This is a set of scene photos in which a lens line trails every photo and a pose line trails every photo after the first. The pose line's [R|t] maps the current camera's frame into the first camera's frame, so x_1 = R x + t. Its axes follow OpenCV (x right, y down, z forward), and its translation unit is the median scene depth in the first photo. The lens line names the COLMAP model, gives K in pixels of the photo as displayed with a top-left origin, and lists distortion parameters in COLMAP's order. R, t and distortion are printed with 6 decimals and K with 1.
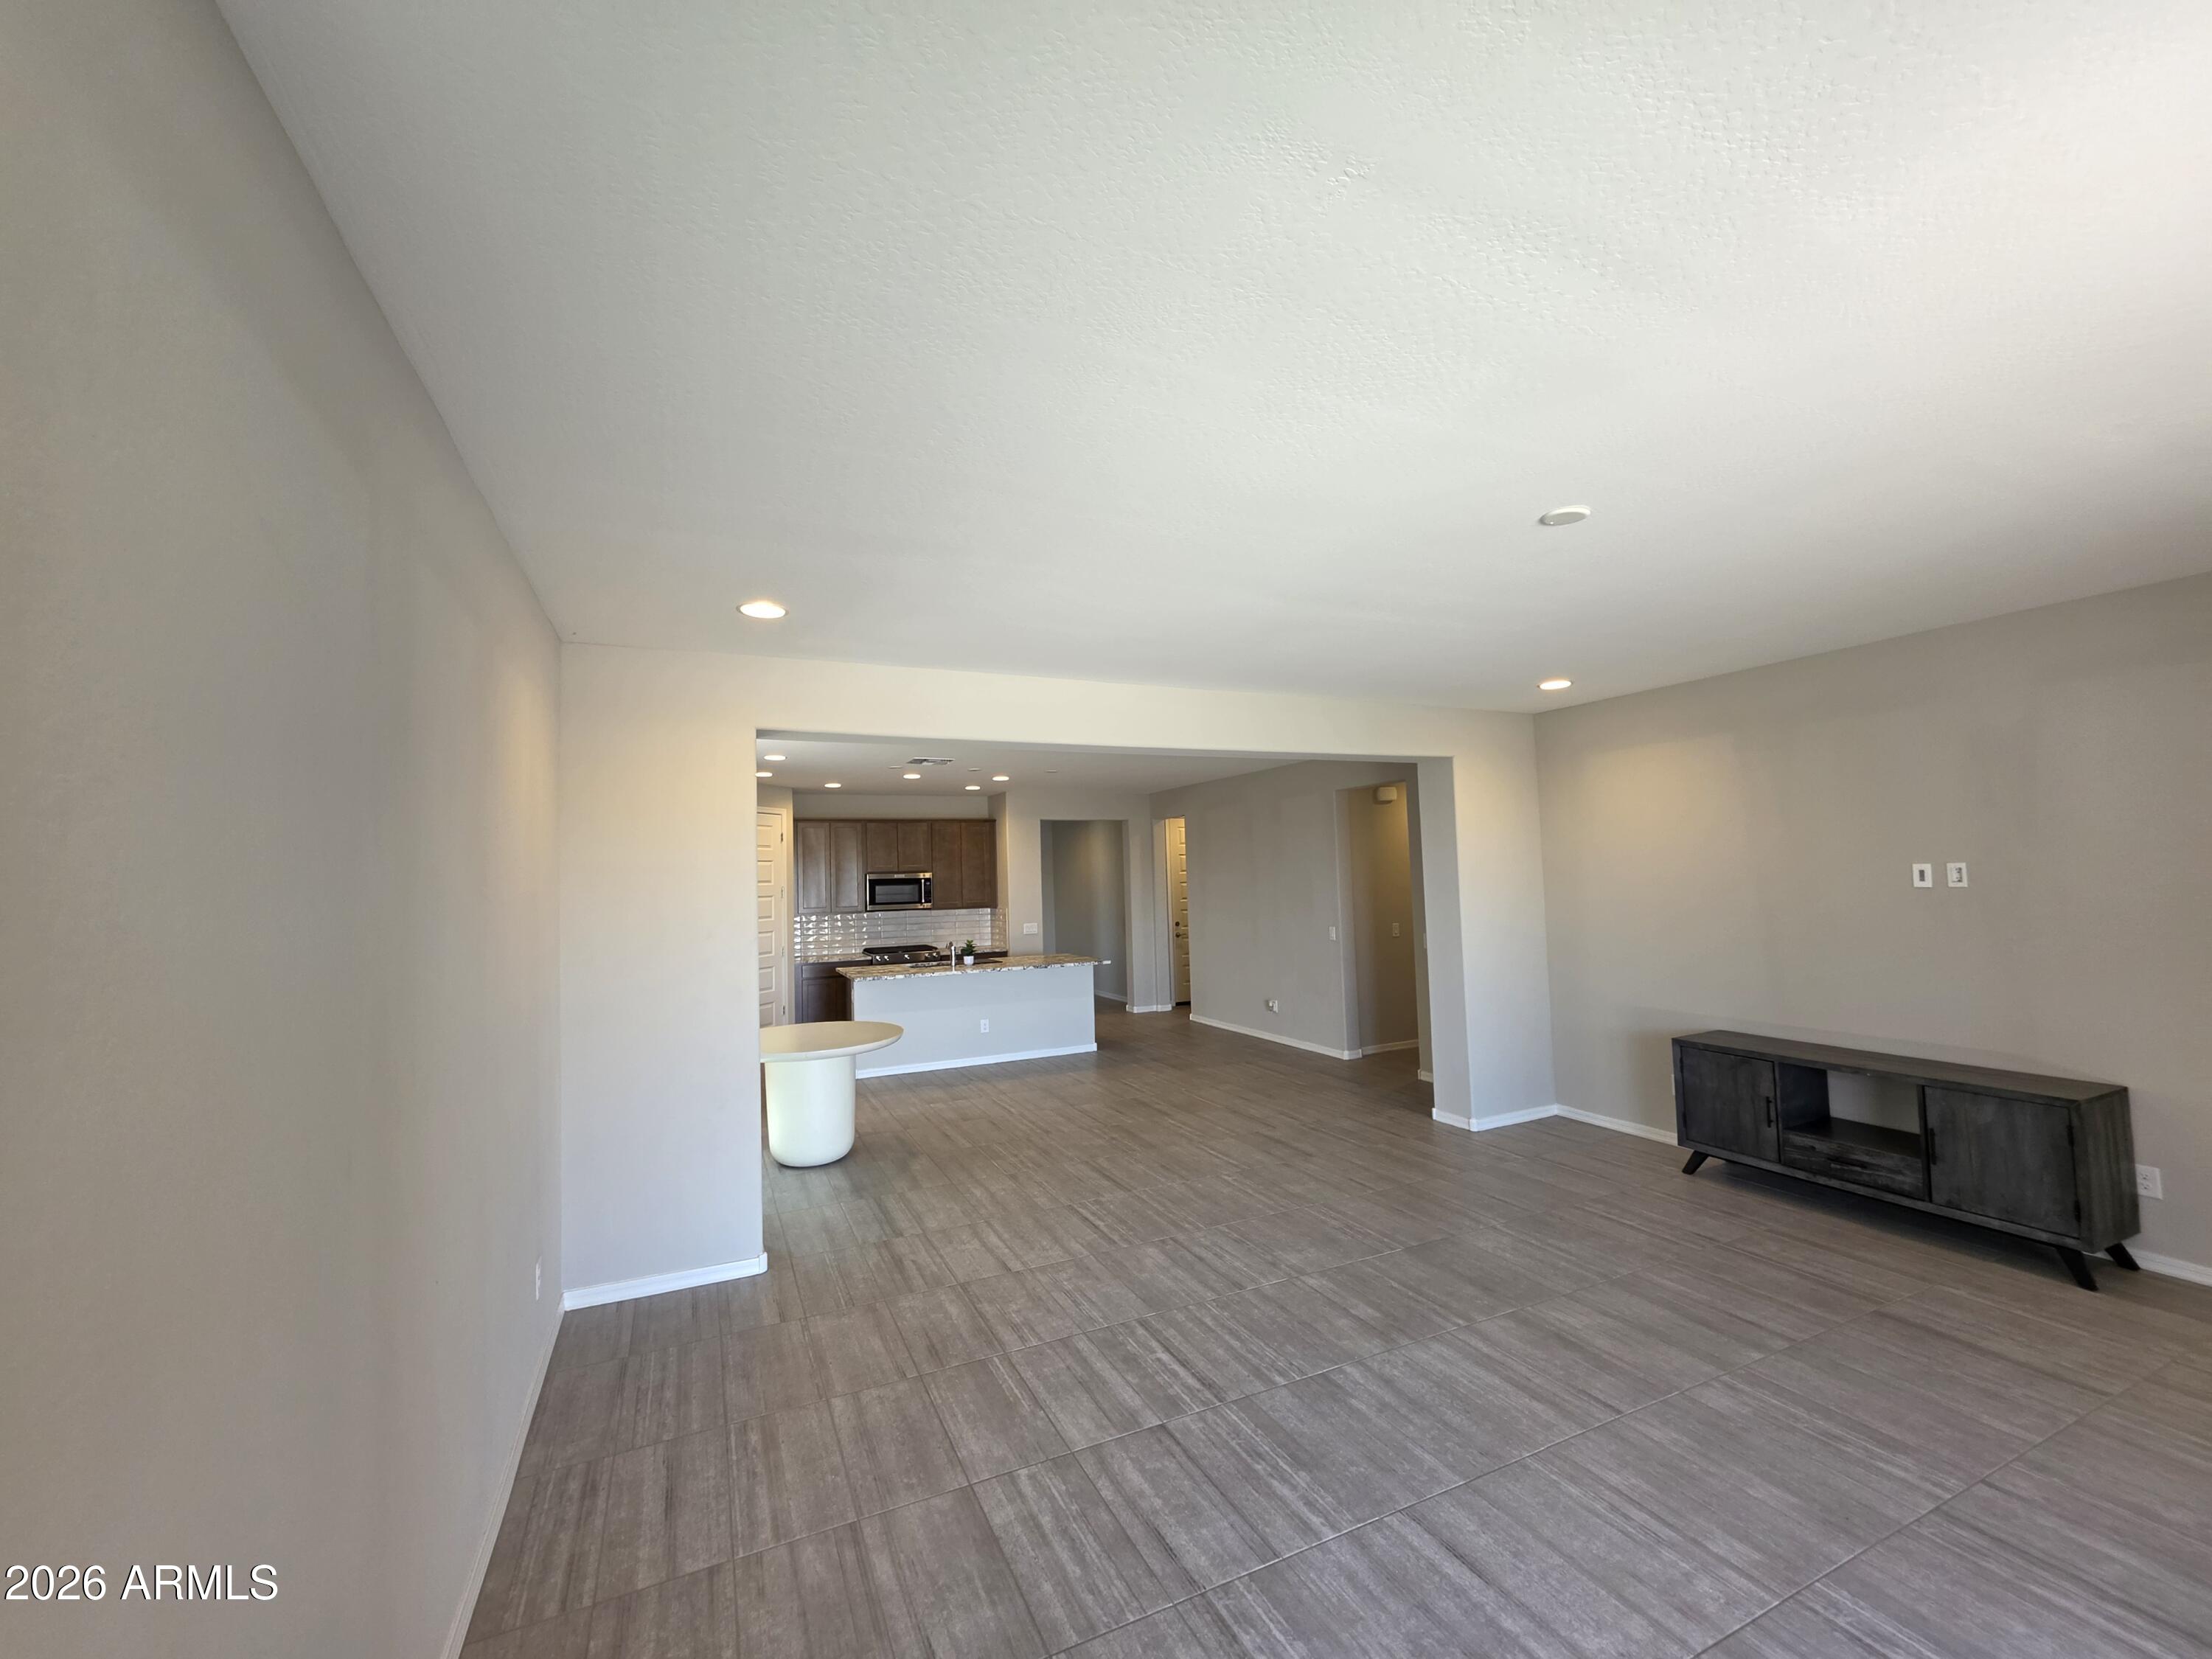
lens RADIAL K [[888.5, 0, 1088.9], [0, 888.5, 830.9], [0, 0, 1]] dist [-0.007339, 0.001289]
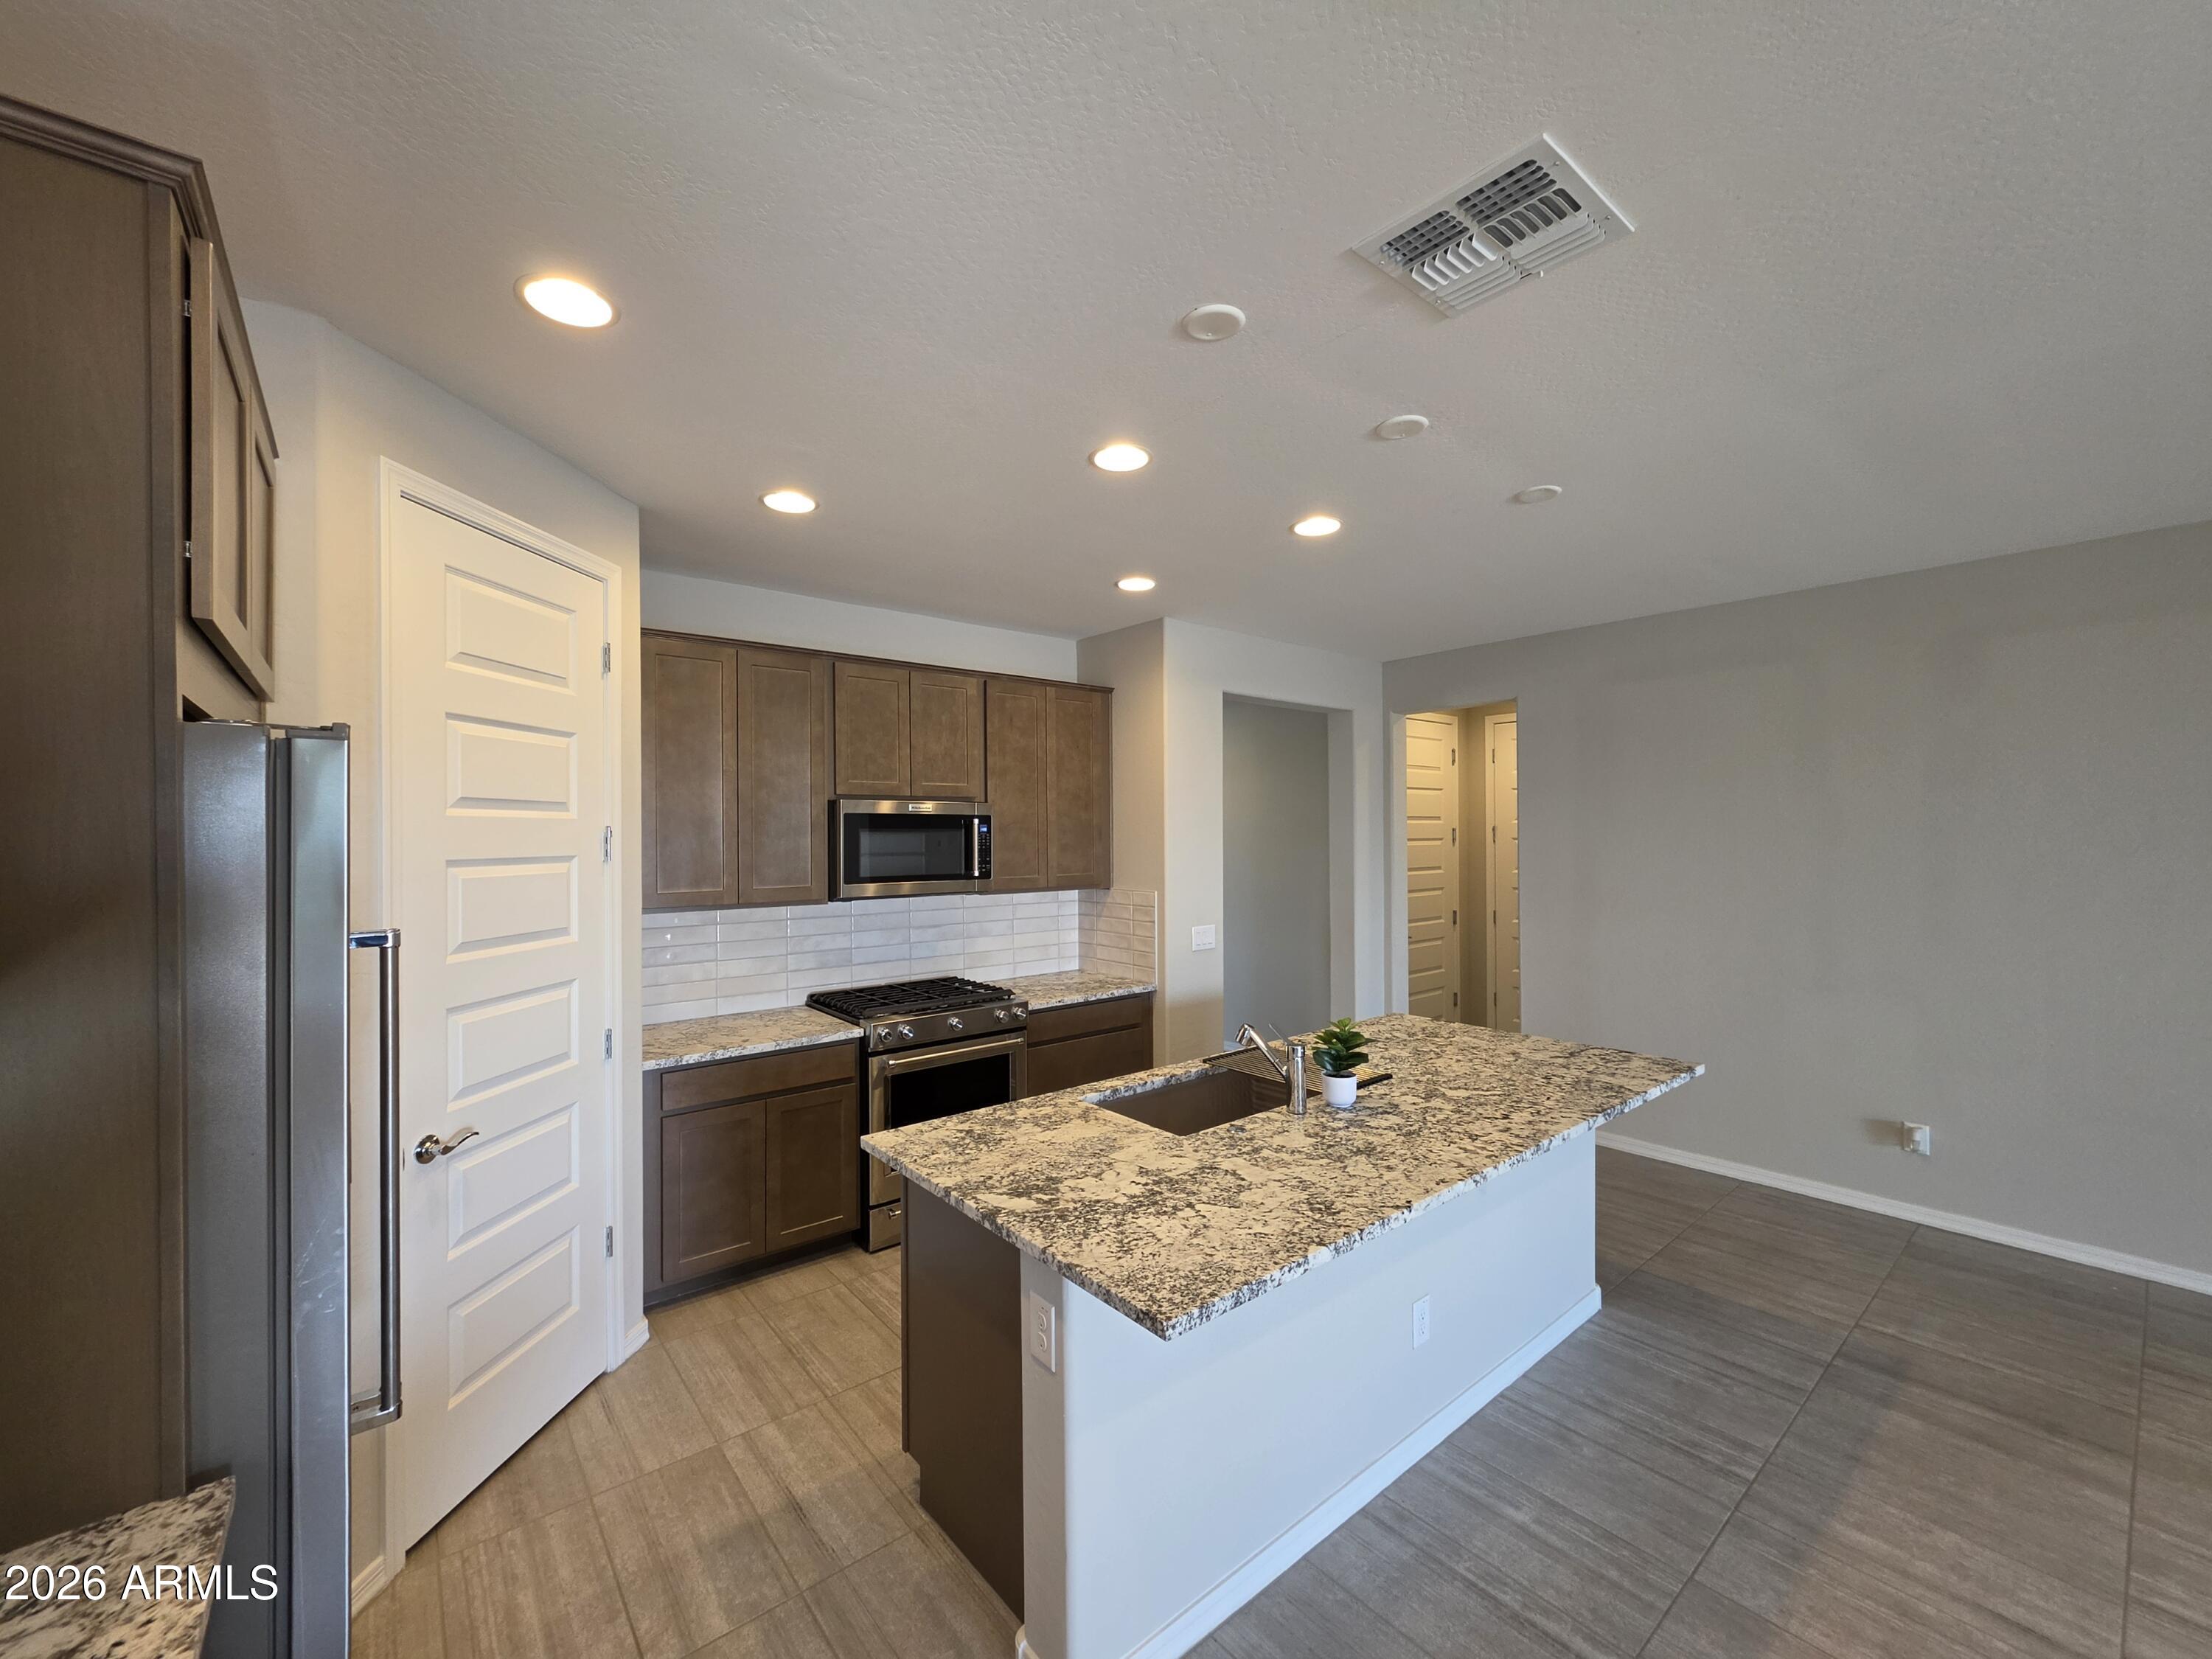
lens RADIAL K [[888.5, 0, 1083.7], [0, 888.5, 837.3], [0, 0, 1]] dist [-0.007339, 0.001289]
pose [[0.966326, 0.022648, 0.256323, -0.588507], [-0.035434, 0.998341, 0.045374, 0.106657], [-0.254871, -0.052929, 0.965526, 1.481891]]
